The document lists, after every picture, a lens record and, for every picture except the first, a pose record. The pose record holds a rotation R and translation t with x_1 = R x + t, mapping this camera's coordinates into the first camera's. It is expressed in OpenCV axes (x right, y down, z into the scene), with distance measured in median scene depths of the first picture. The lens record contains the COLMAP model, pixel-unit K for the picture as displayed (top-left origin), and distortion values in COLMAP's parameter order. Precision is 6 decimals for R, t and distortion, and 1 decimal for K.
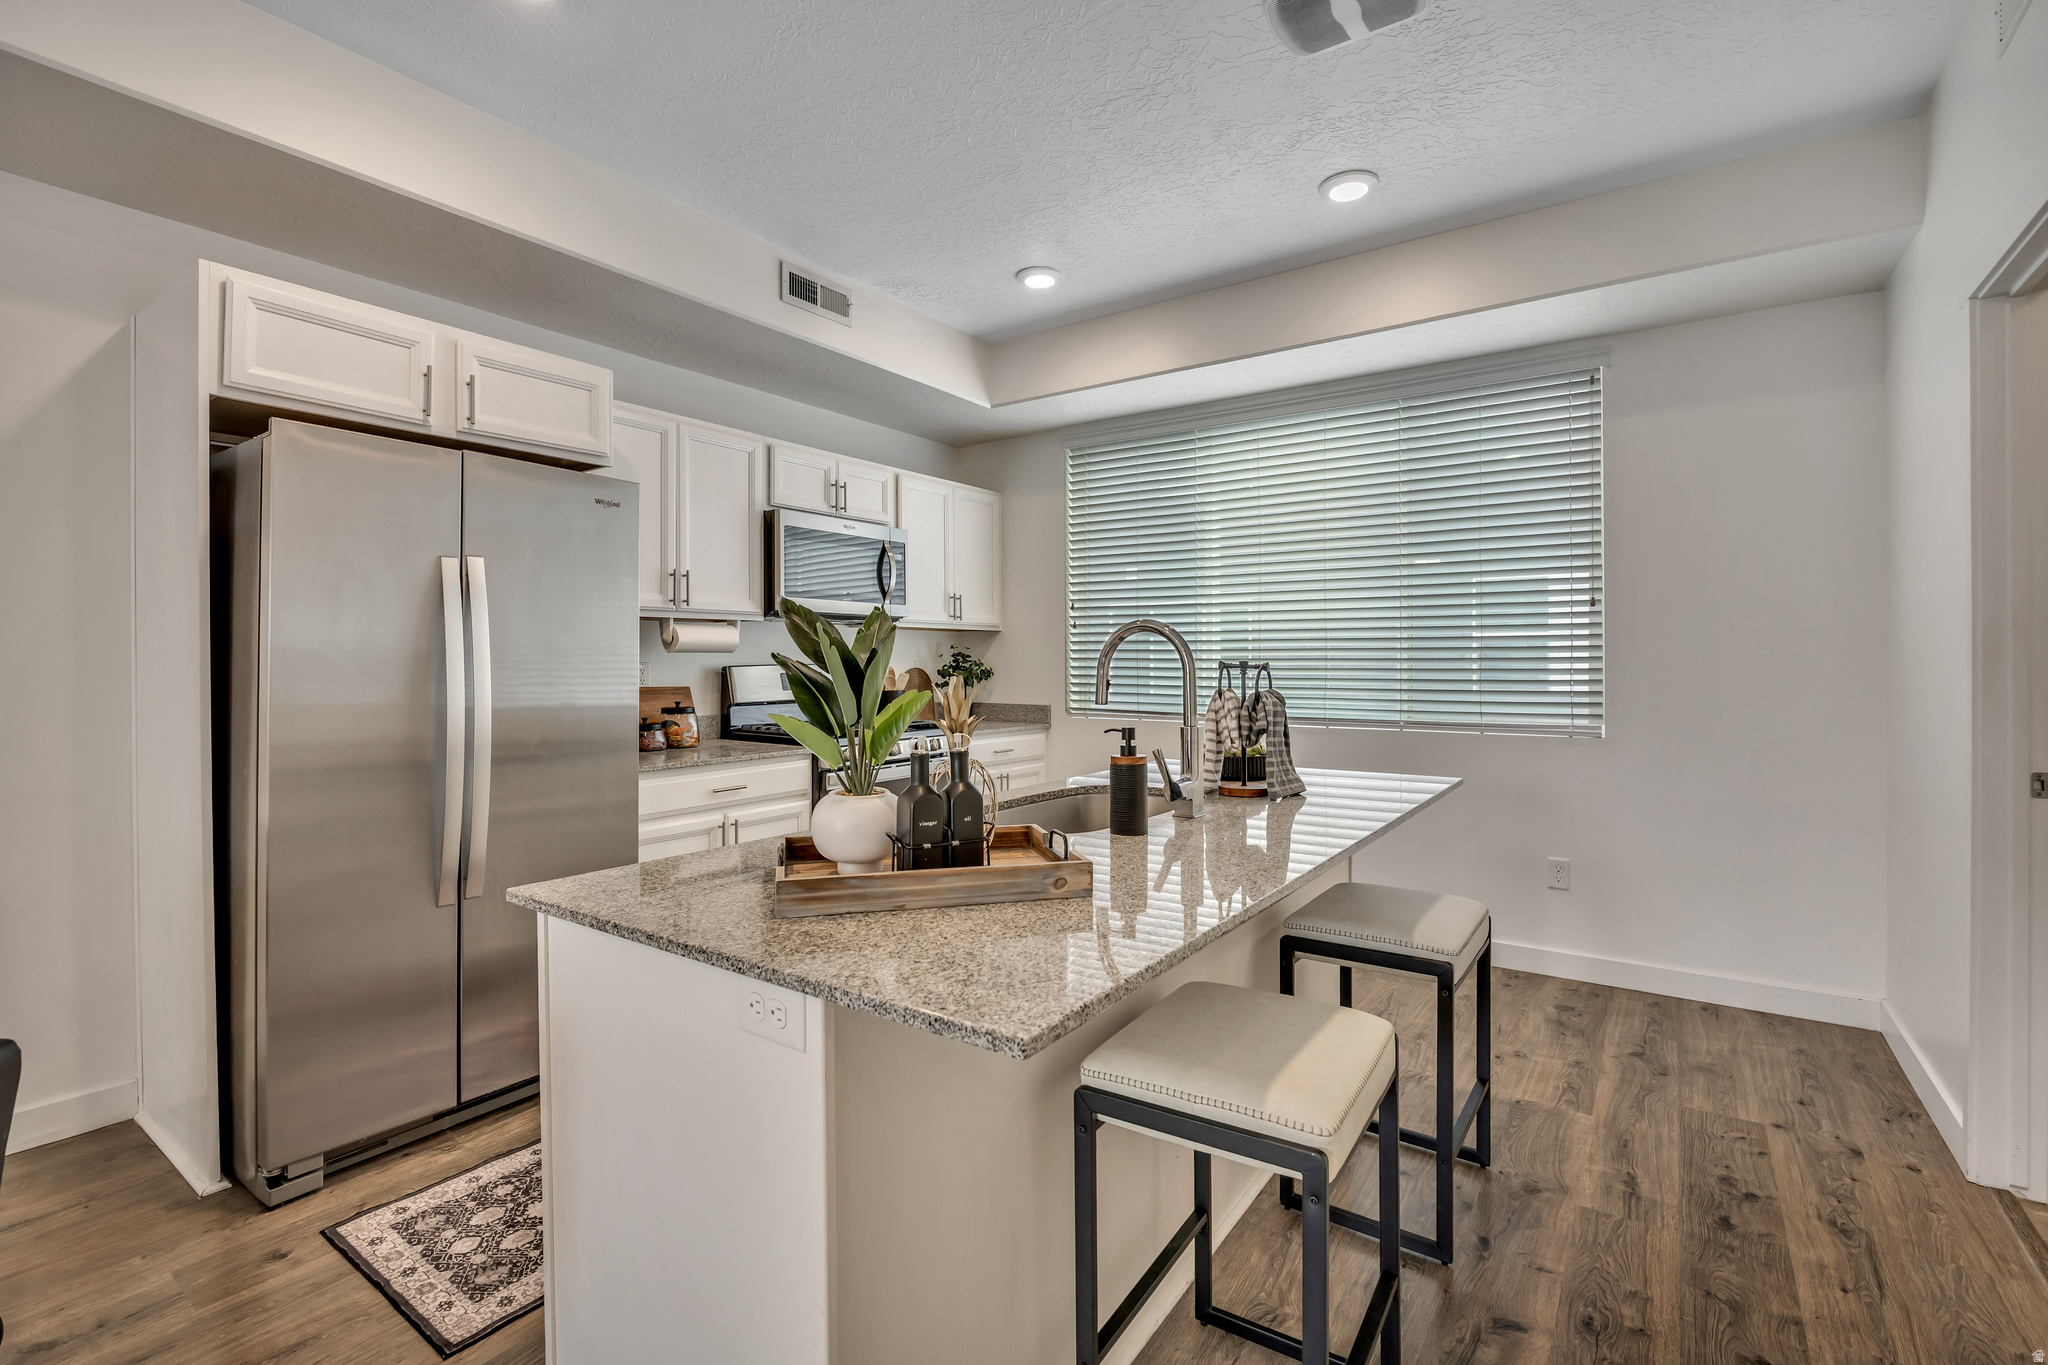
lens RADIAL K [[917.9, 0, 1026.3], [0, 917.9, 666.9], [0, 0, 1]] dist [-0.006128, -0.000577]
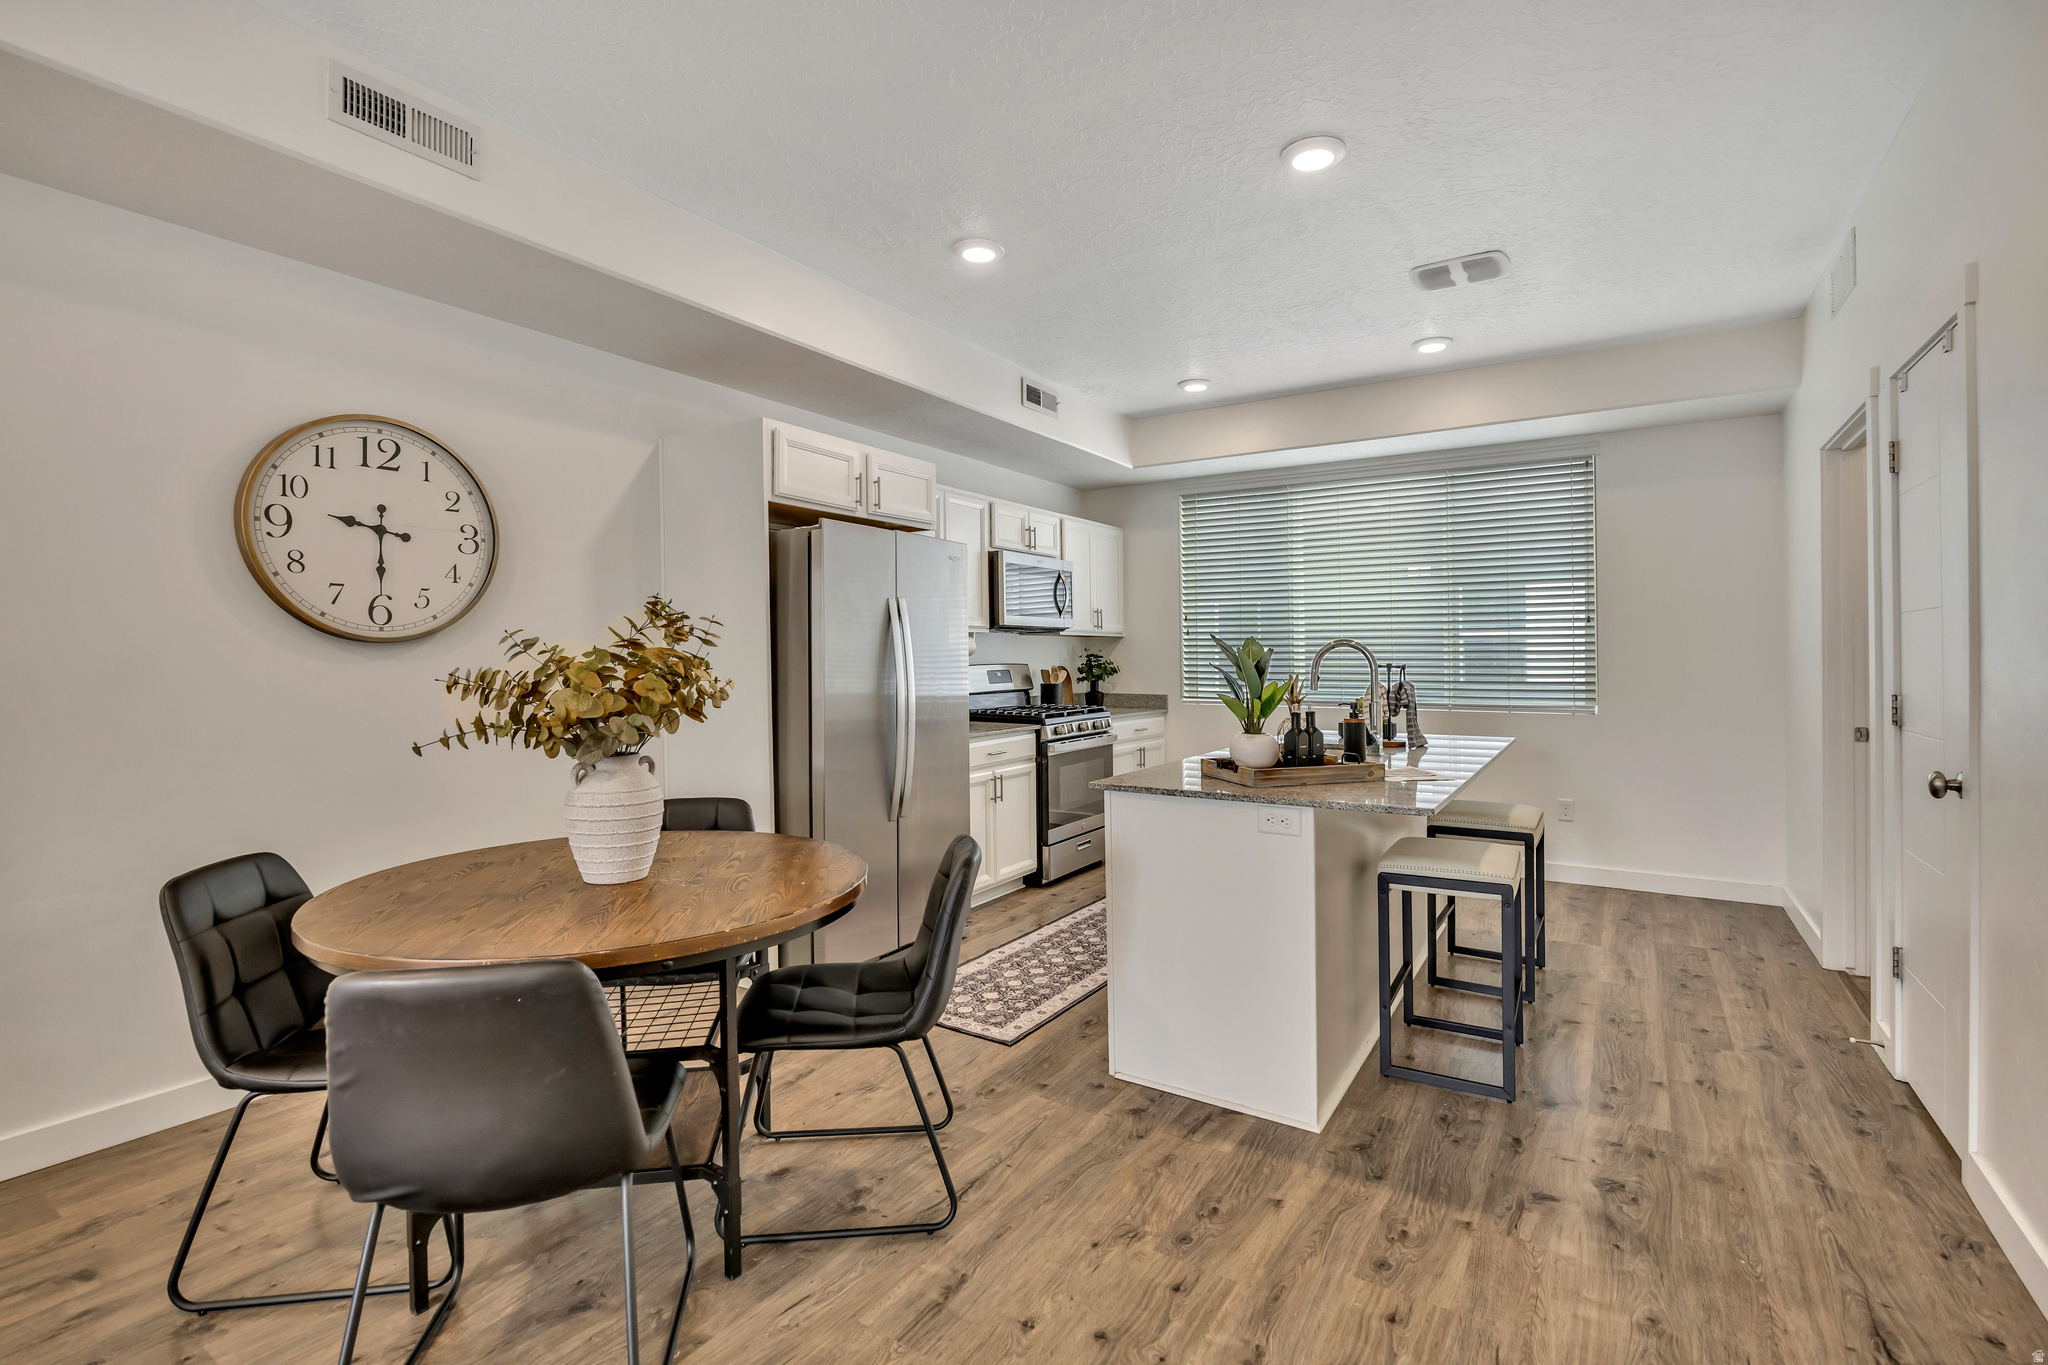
lens RADIAL K [[909.4, 0, 1035.2], [0, 909.4, 657.5], [0, 0, 1]] dist [-0.002613, -0.000324]
pose [[0.999211, -0.003077, 0.039598, -0.415998], [0.003262, 0.999984, -0.004622, -0.010535], [-0.039583, 0.004747, 0.999205, -0.530455]]
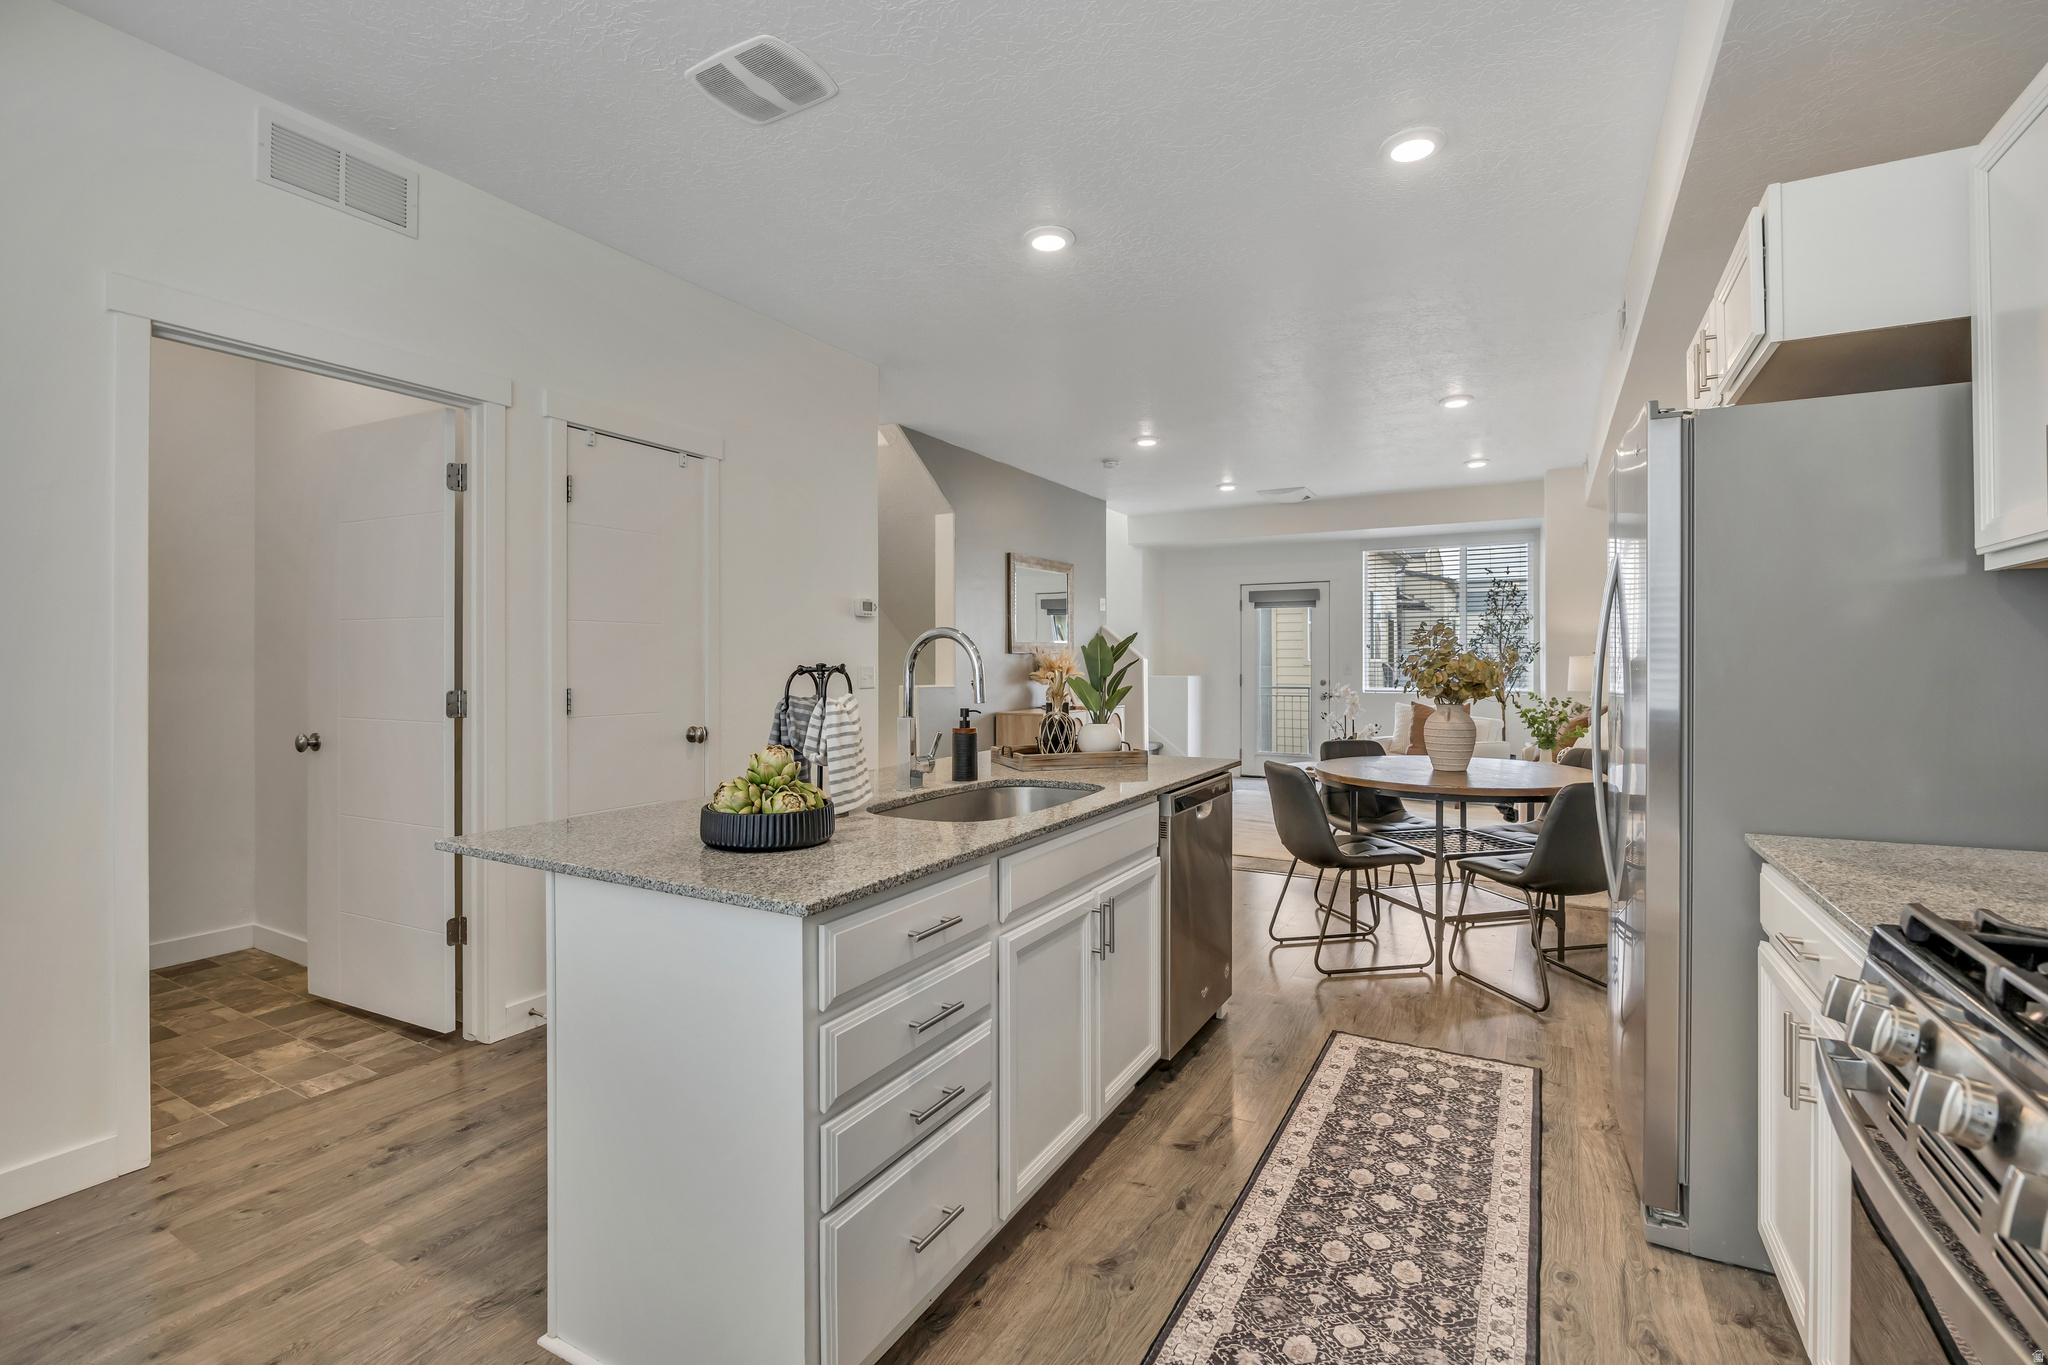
lens RADIAL K [[909.4, 0, 1035.2], [0, 909.4, 657.5], [0, 0, 1]] dist [-0.002613, -0.000324]
pose [[-0.994329, 0.003478, -0.106293, 0.111673], [0.003297, 0.999993, 0.001880, -0.013738], [0.106299, 0.001519, -0.994333, 1.779490]]
